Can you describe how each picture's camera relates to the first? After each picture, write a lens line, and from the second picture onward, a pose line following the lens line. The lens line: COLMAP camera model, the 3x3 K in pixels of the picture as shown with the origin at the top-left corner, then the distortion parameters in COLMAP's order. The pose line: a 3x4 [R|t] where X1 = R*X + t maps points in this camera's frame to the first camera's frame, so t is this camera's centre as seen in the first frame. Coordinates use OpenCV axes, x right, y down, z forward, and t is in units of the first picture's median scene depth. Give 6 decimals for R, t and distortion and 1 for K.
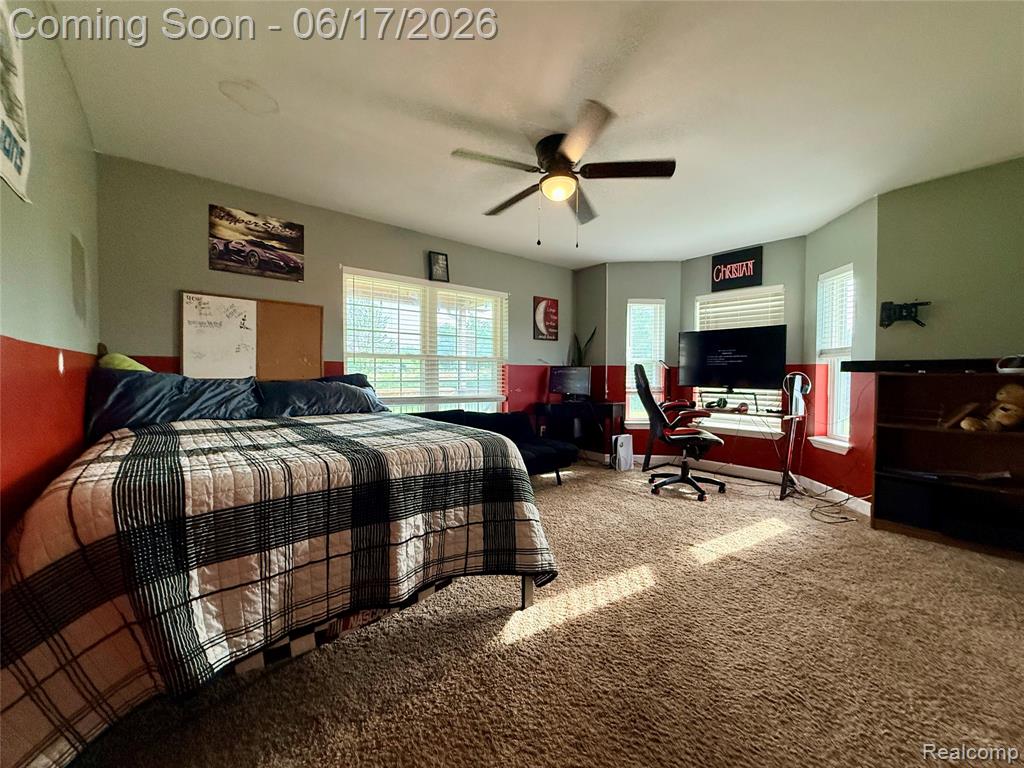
lens RADIAL K [[409.4, 0, 507.9], [0, 409.4, 388.3], [0, 0, 1]] dist [0.000193, 0.000035]
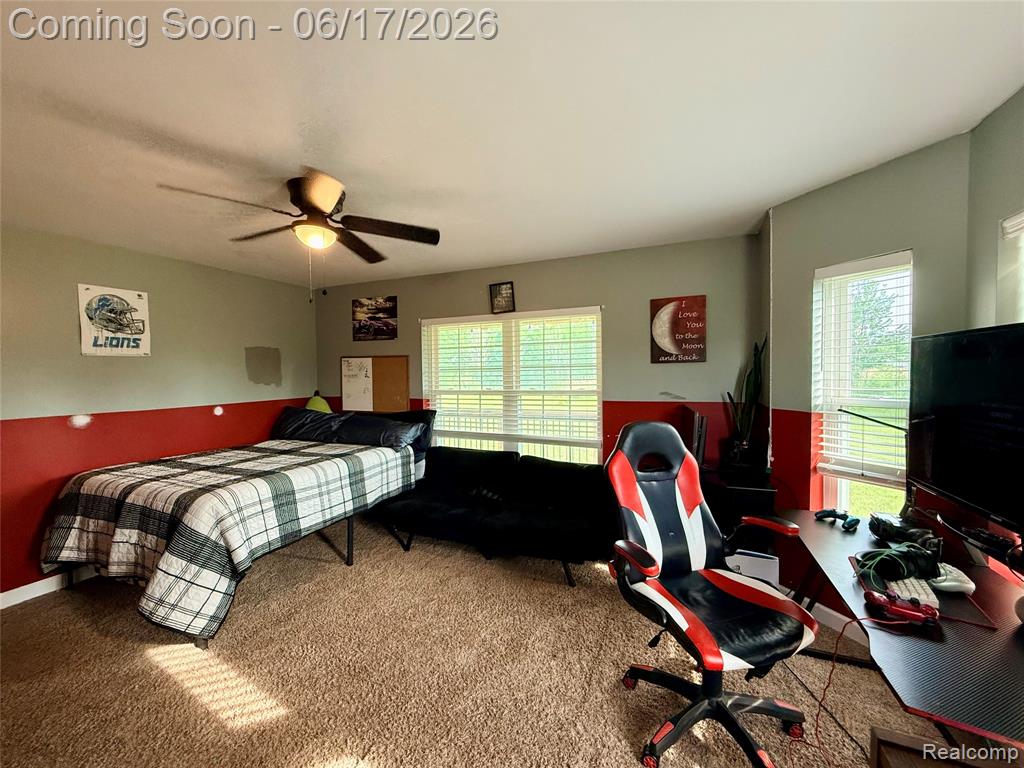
lens RADIAL K [[409.4, 0, 509.7], [0, 409.4, 387.4], [0, 0, 1]] dist [0.000193, 0.000035]
pose [[0.454639, 0.023203, -0.890373, 0.855889], [-0.015177, 0.999717, 0.018302, -0.135005], [0.890546, 0.005193, 0.454863, 0.735292]]
